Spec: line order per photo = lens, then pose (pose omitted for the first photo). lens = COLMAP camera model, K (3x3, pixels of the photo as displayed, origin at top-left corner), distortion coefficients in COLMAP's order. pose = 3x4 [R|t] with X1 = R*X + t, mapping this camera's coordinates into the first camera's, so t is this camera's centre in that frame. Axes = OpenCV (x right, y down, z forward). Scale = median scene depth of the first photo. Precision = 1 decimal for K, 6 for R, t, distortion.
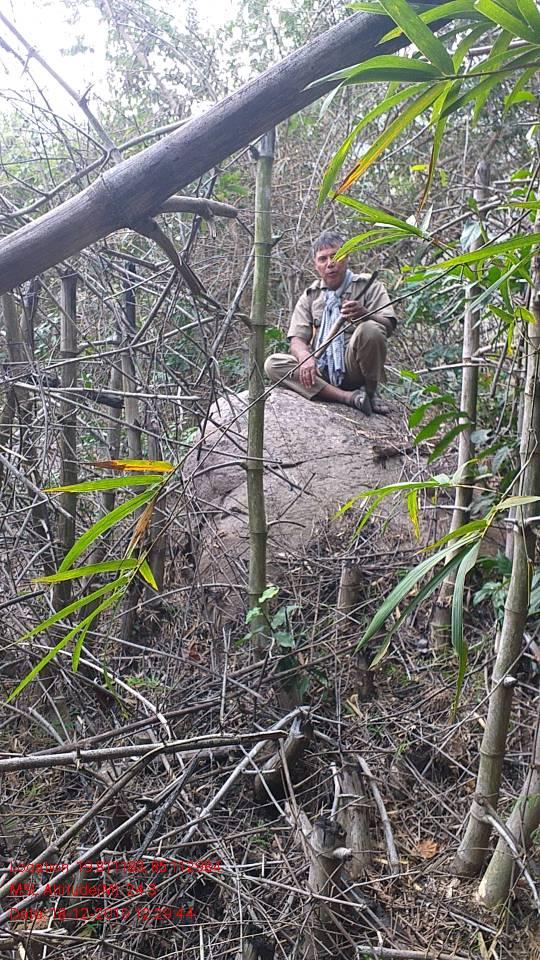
lens RADIAL K [[591.2, 0, 269.8], [0, 591.2, 476.5], [0, 0, 1]] dist [-0.068619, -0.008933]
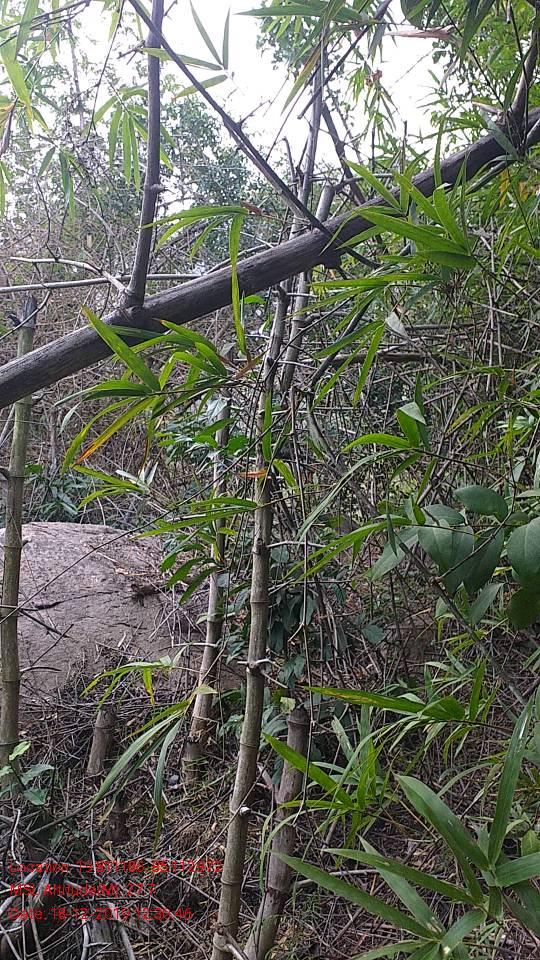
lens RADIAL K [[710.2, 0, 272.1], [0, 710.2, 481.0], [0, 0, 1]] dist [-0.002722, -0.012407]
pose [[0.948264, 0.022604, 0.316677, 0.011598], [0.009434, 0.995016, -0.099270, -0.123363], [-0.317343, 0.097121, 0.943324, -0.320595]]
